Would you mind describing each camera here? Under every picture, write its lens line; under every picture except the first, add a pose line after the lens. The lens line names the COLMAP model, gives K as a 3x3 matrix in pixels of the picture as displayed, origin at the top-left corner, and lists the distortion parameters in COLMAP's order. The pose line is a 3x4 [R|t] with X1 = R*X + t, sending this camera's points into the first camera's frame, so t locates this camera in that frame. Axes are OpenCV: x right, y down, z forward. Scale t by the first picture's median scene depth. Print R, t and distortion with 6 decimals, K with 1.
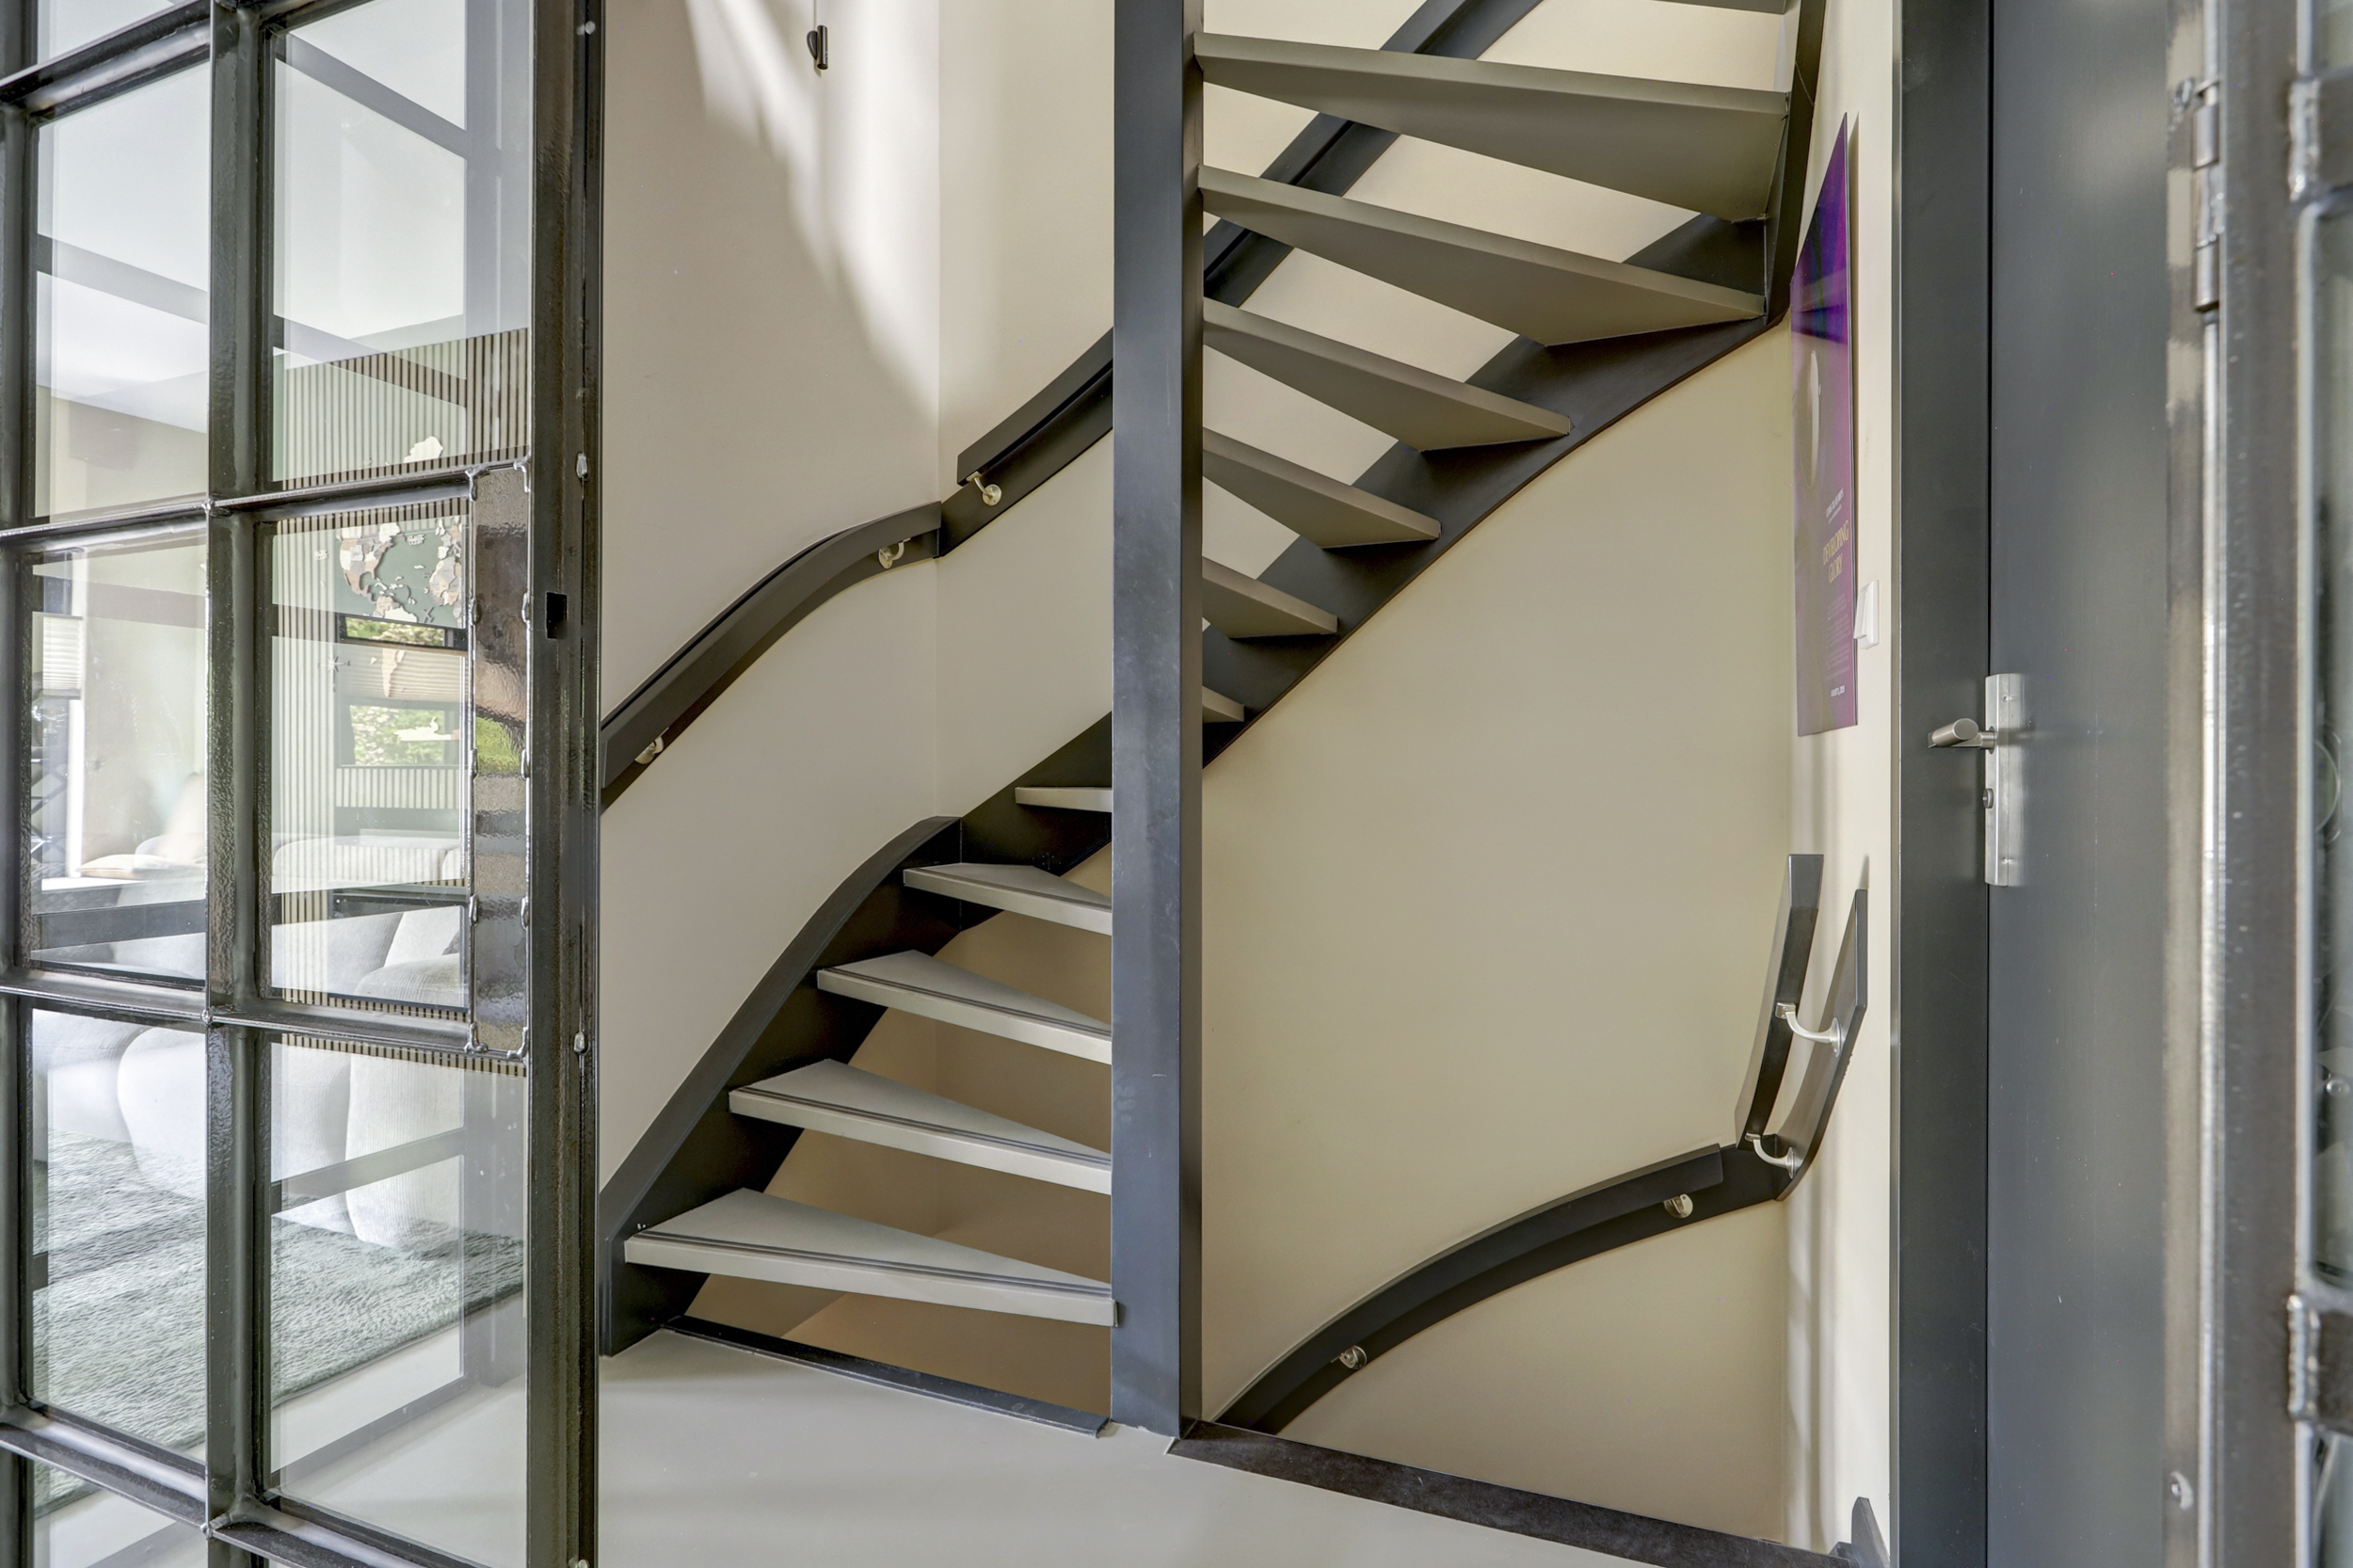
lens RADIAL K [[1139.5, 0, 1186.4], [0, 1139.5, 786.6], [0, 0, 1]] dist [-0.000842, 0.001435]
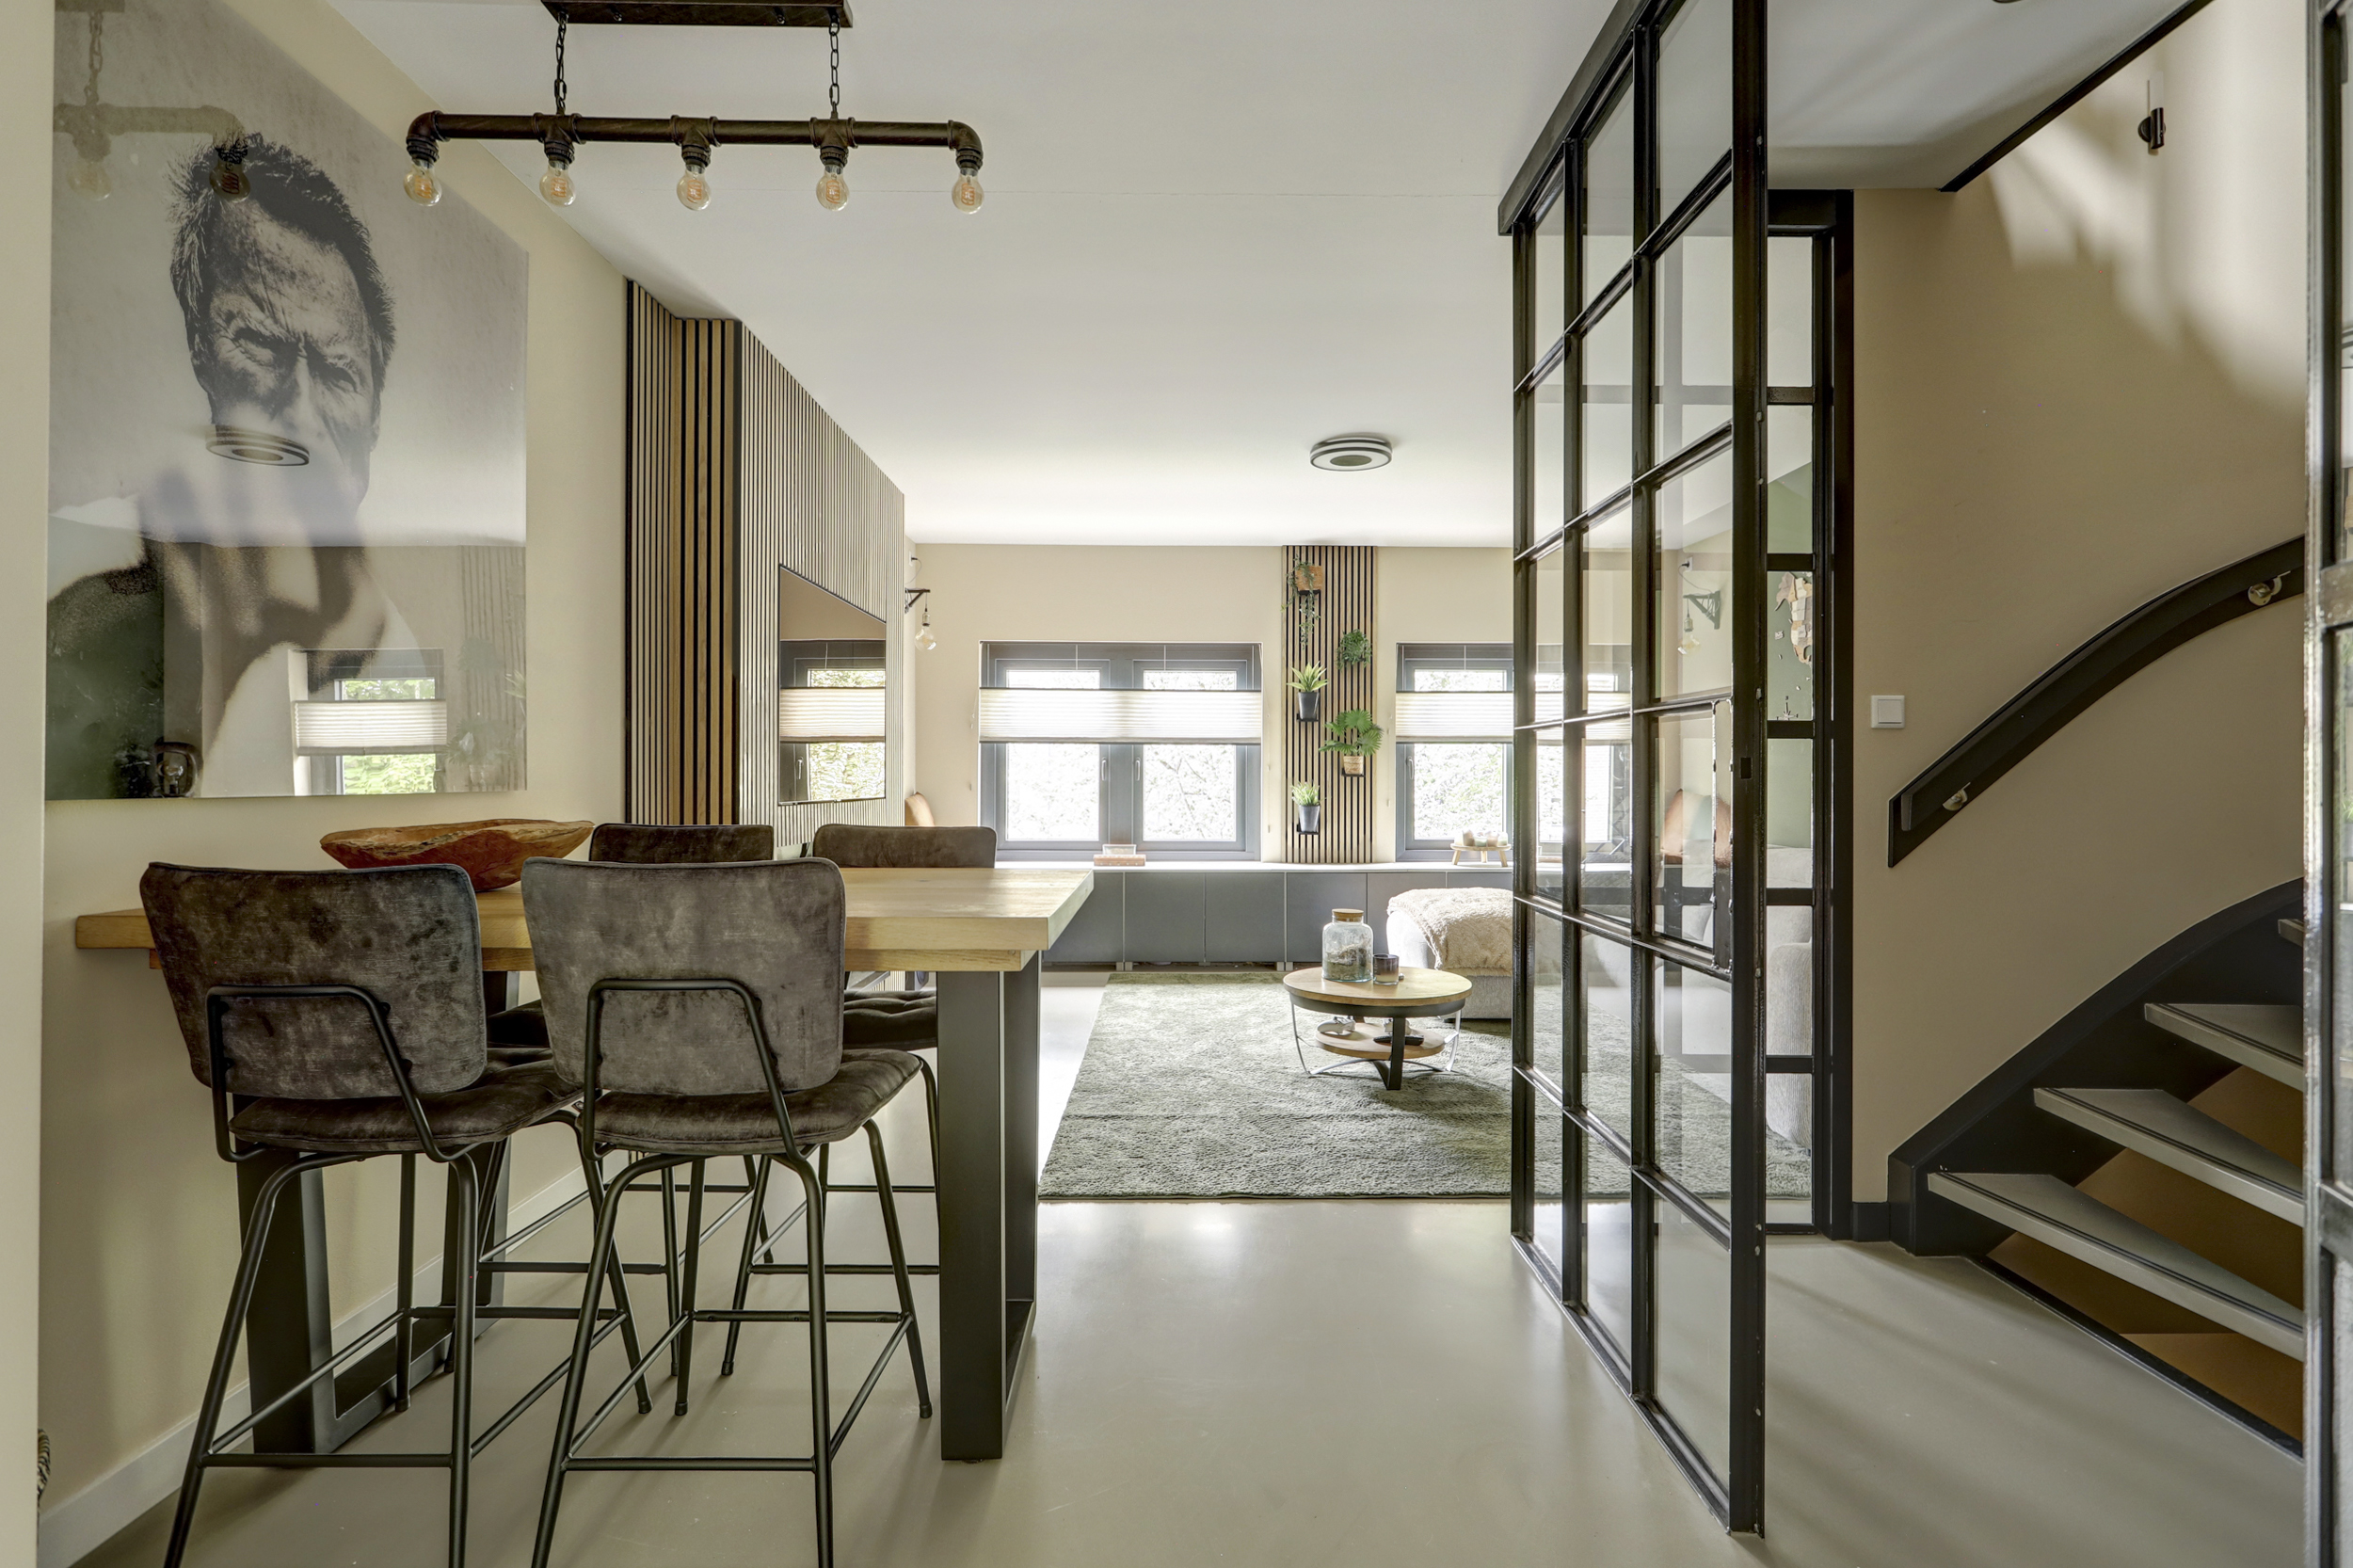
lens RADIAL K [[1139.0, 0, 1164.6], [0, 1139.0, 774.9], [0, 0, 1]] dist [-0.002502, 0.000711]
pose [[0.372065, -0.002783, -0.928202, 0.317634], [-0.009410, 0.999933, -0.006770, -0.035206], [0.928159, 0.011254, 0.372014, -0.247522]]
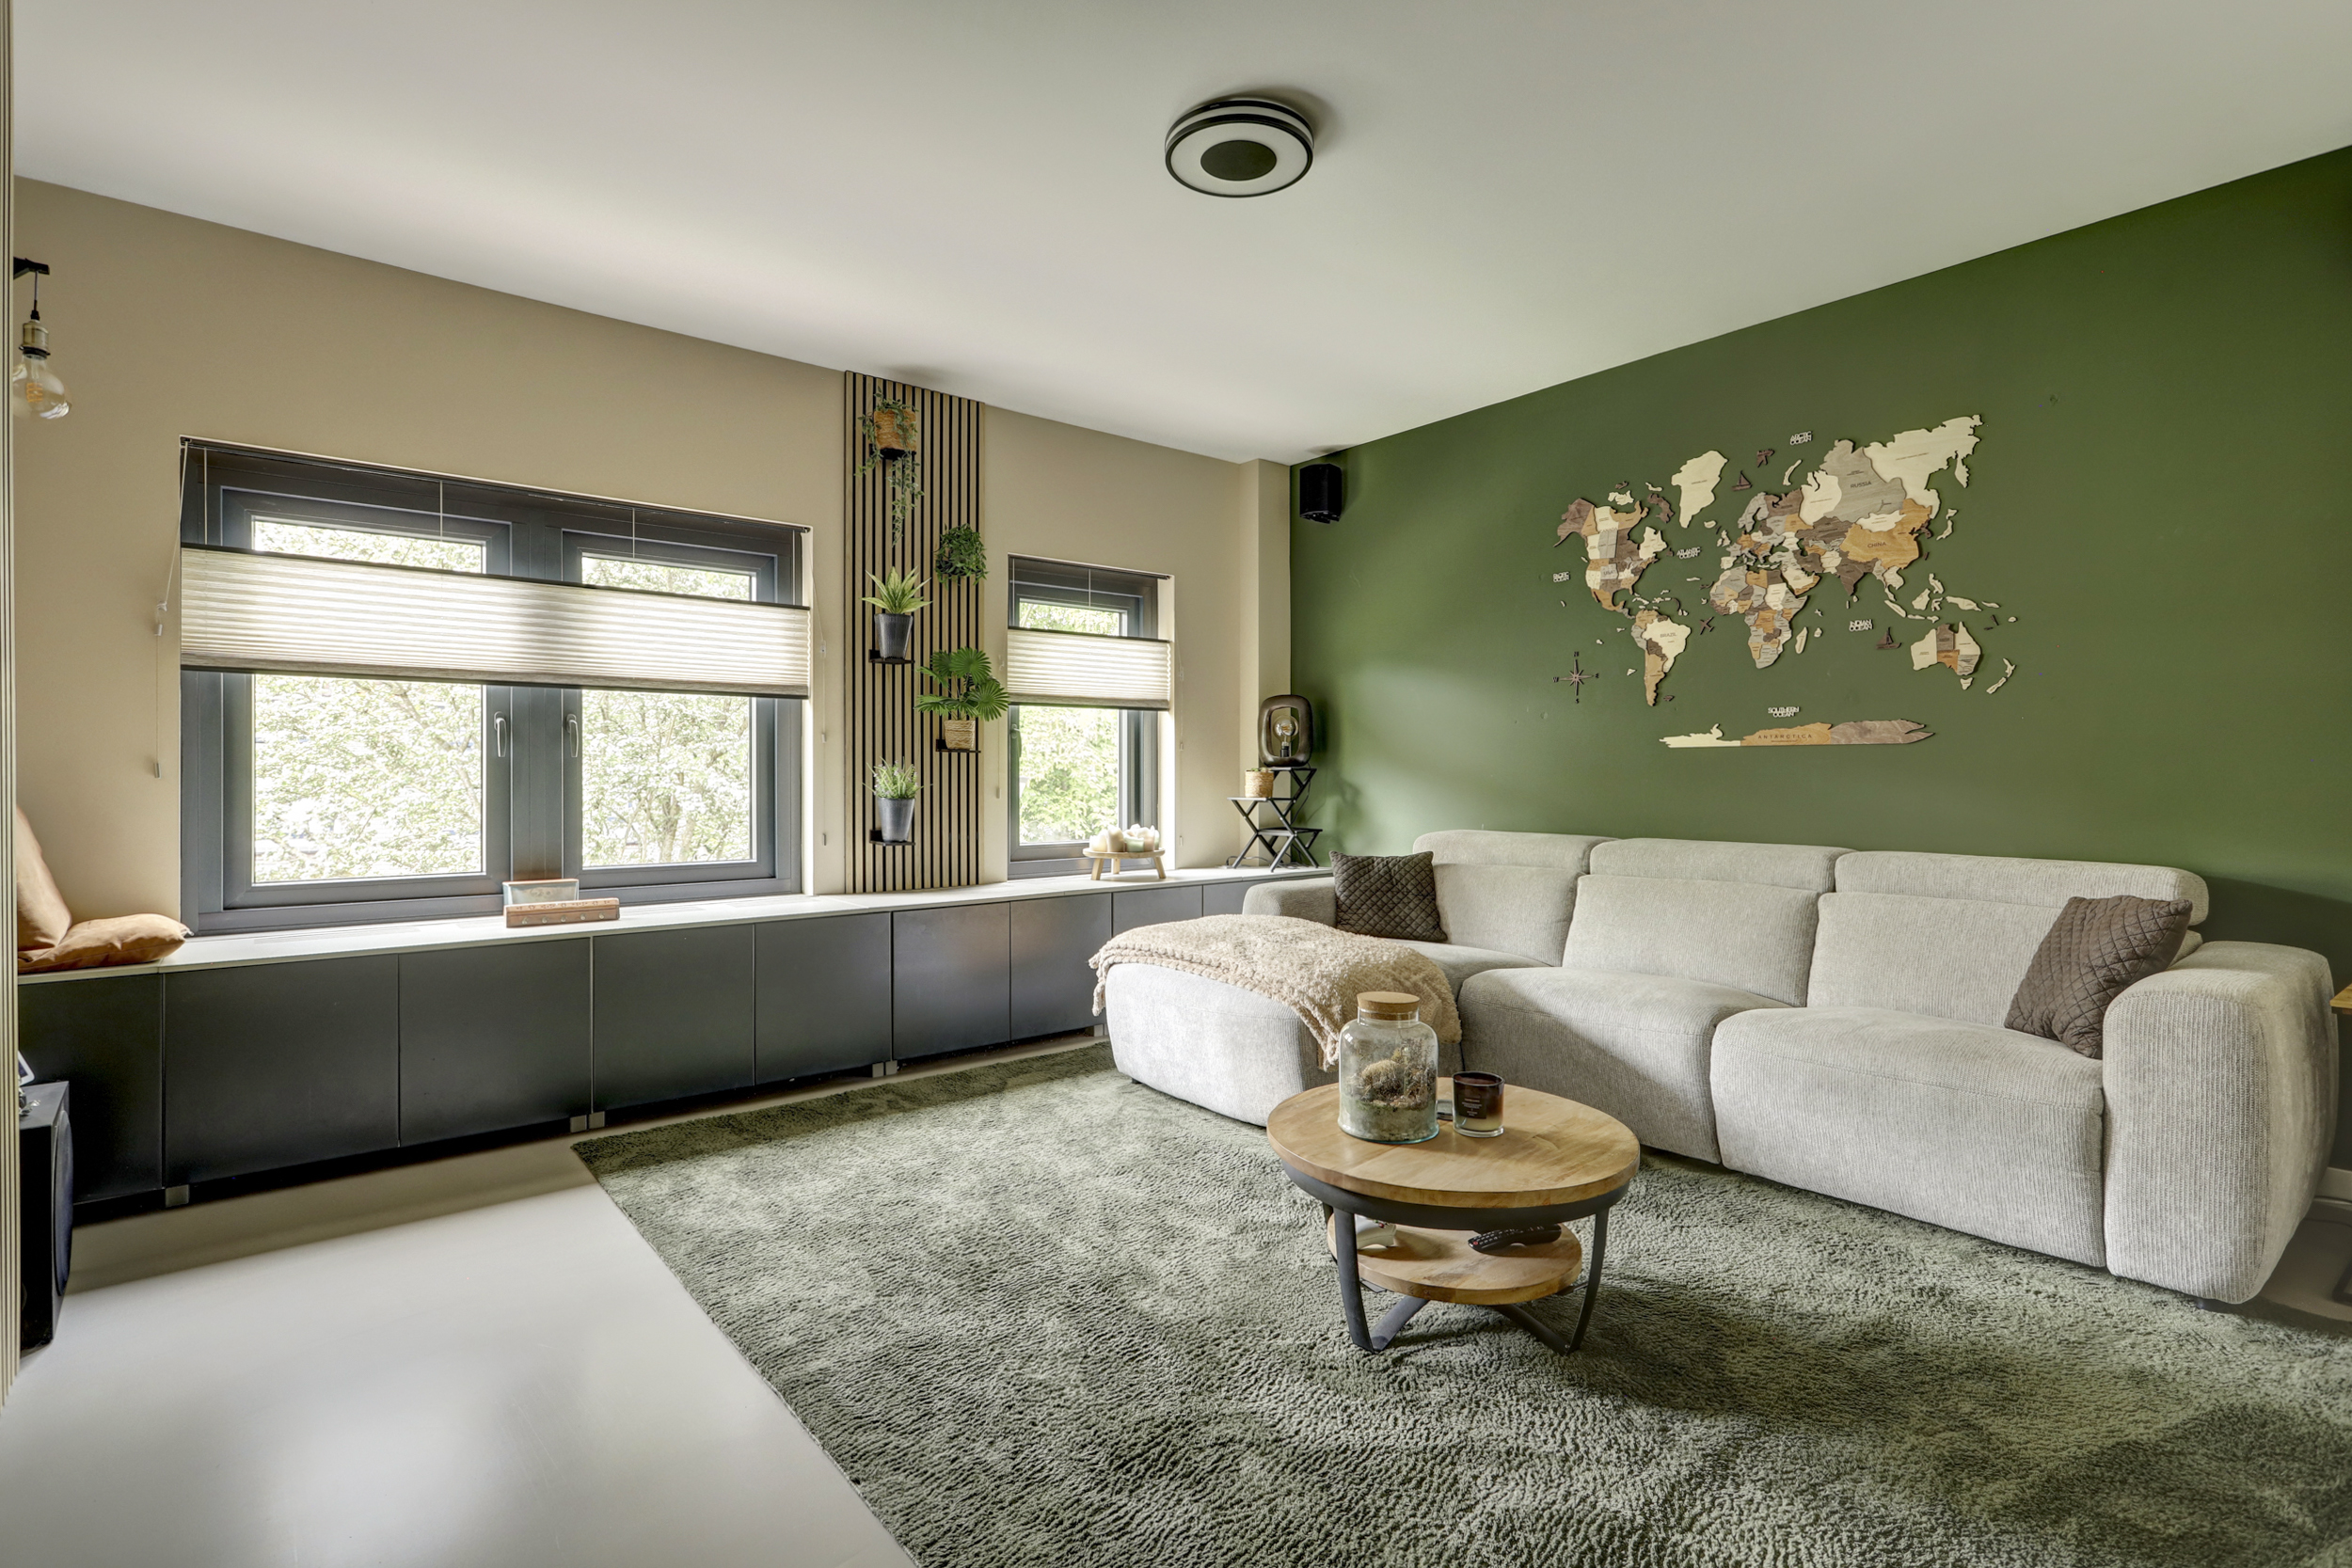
lens RADIAL K [[1138.4, 0, 1164.1], [0, 1138.4, 775.0], [0, 0, 1]] dist [-0.002502, 0.000711]
pose [[0.876568, -0.002405, -0.481273, -0.855739], [-0.002310, 0.999955, -0.009204, -0.005780], [0.481273, 0.009180, 0.876522, -0.195393]]
